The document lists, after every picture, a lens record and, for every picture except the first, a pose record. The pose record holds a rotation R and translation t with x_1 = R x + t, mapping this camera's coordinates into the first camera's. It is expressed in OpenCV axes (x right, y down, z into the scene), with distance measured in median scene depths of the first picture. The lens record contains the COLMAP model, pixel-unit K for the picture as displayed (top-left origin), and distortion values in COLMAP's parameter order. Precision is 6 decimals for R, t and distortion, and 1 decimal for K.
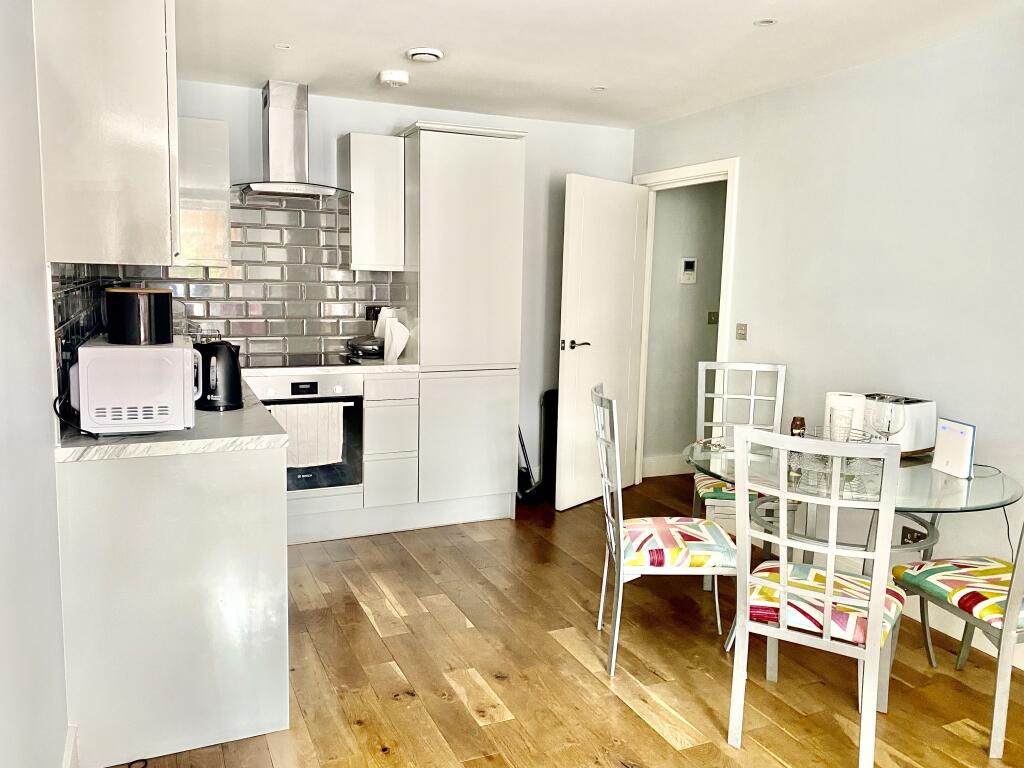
lens RADIAL K [[789.6, 0, 506.6], [0, 789.6, 379.1], [0, 0, 1]] dist [0.045930, -0.036552]
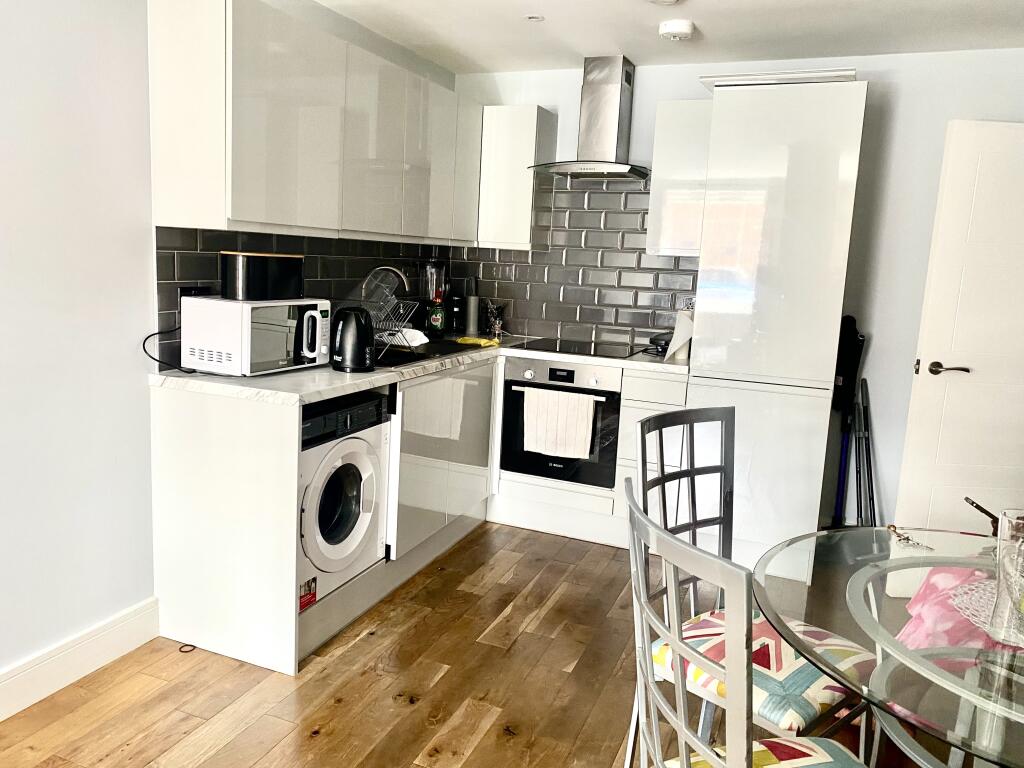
lens RADIAL K [[789.6, 0, 508.4], [0, 789.6, 384.8], [0, 0, 1]] dist [0.045930, -0.036552]
pose [[0.684571, 0.131277, -0.717028, 0.387132], [-0.131520, 0.989751, 0.055643, -0.021755], [0.716983, 0.056212, 0.694820, 0.285016]]
